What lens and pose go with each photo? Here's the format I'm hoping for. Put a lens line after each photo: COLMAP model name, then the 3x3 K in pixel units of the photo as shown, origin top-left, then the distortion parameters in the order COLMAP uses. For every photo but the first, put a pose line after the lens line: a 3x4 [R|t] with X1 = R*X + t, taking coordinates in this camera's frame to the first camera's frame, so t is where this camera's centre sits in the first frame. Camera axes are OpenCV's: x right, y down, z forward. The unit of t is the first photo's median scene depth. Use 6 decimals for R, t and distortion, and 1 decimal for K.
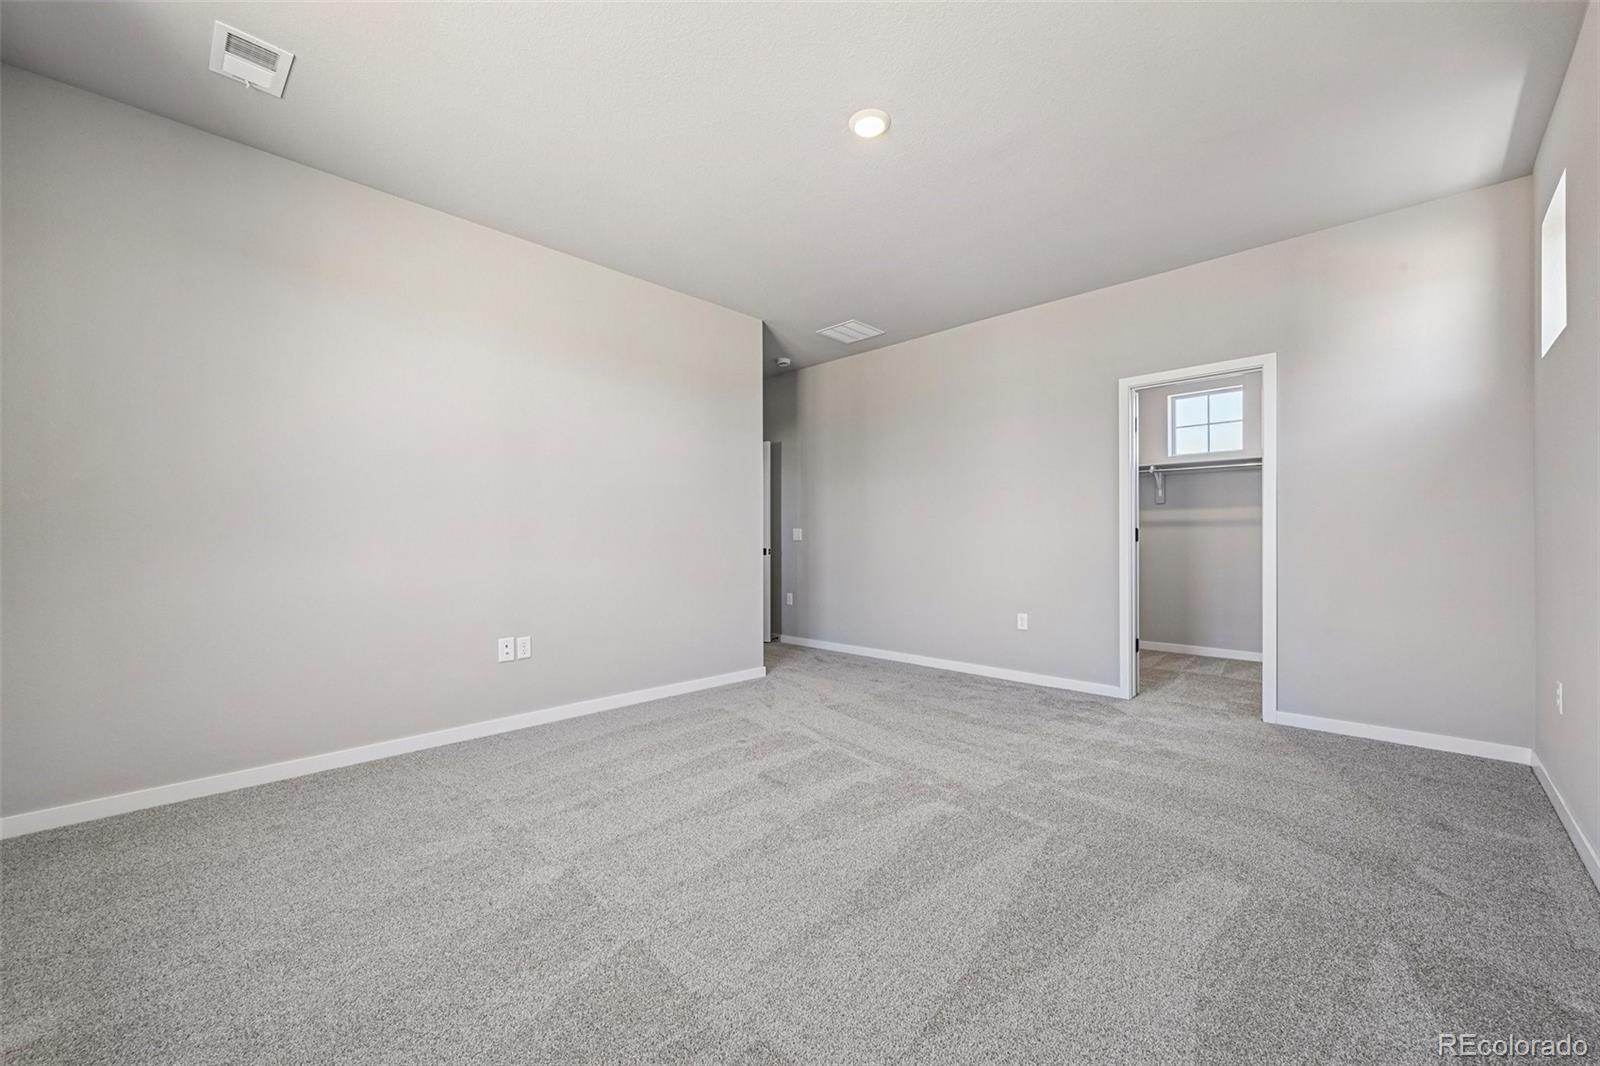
lens RADIAL K [[625.3, 0, 799.3], [0, 625.3, 537.1], [0, 0, 1]] dist [-0.000320, -0.000257]
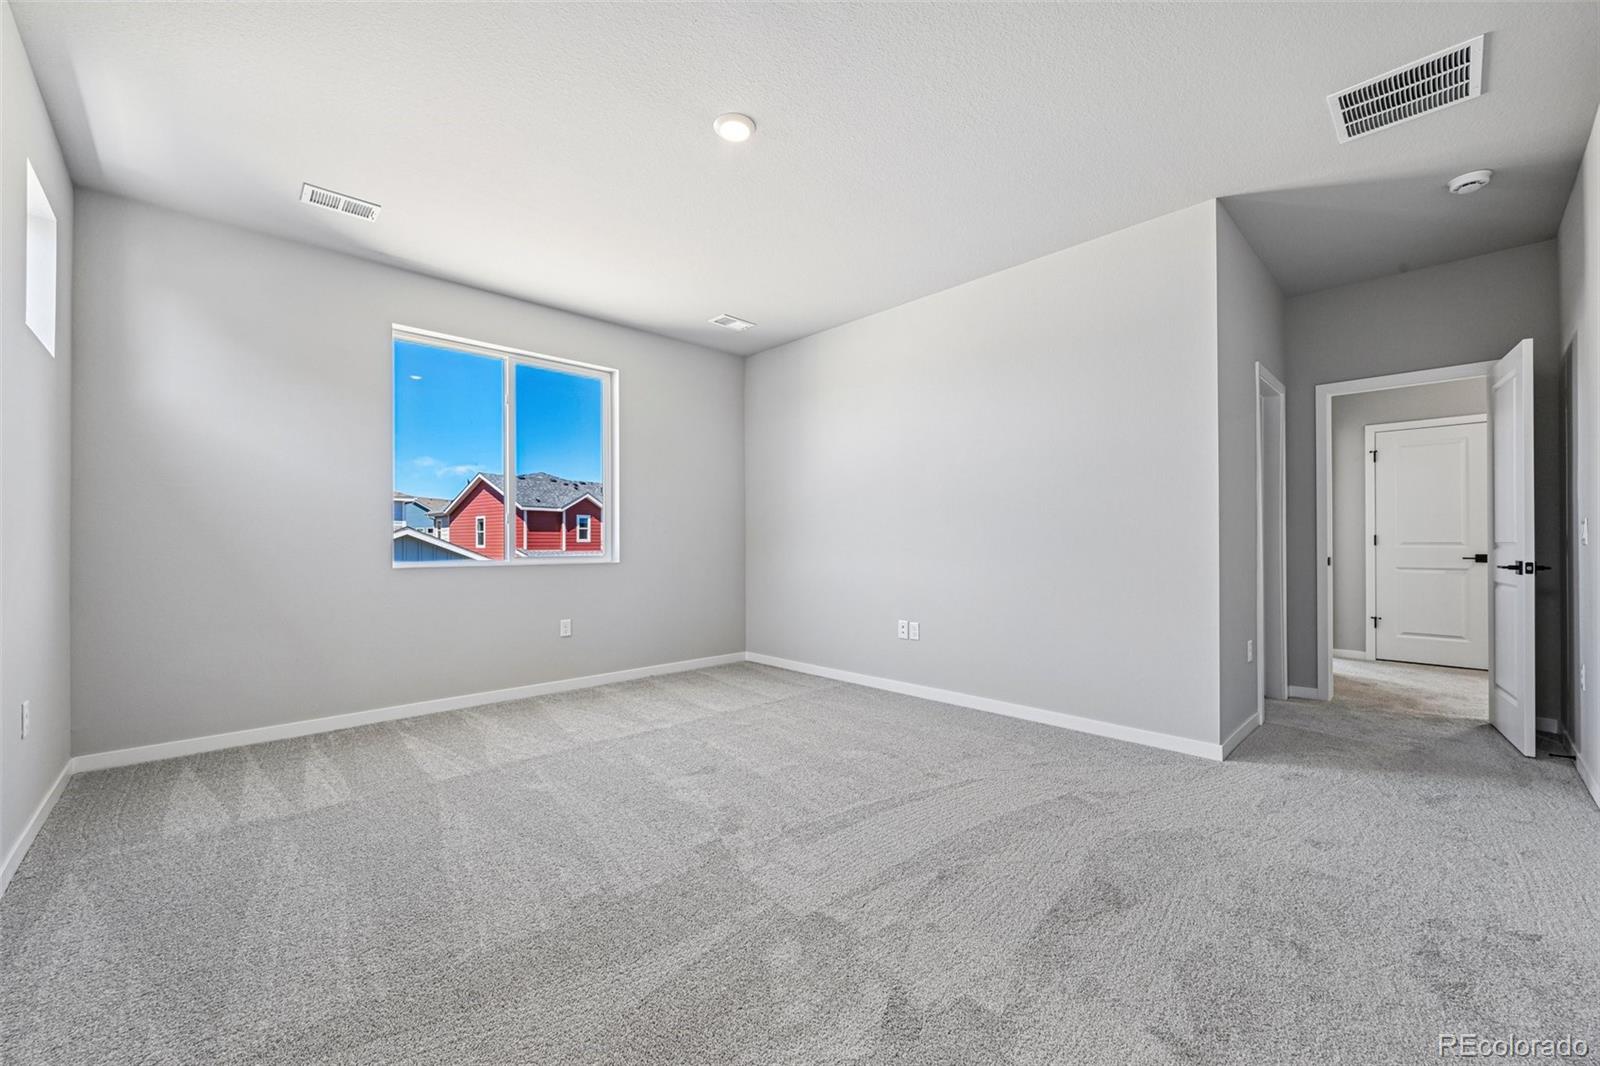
lens RADIAL K [[625.3, 0, 806.0], [0, 625.3, 539.6], [0, 0, 1]] dist [-0.000320, -0.000257]
pose [[-0.031925, -0.003384, -0.999485, 0.798407], [0.004712, 0.999983, -0.003536, 0.000322], [0.999479, -0.004822, -0.031909, 0.826805]]
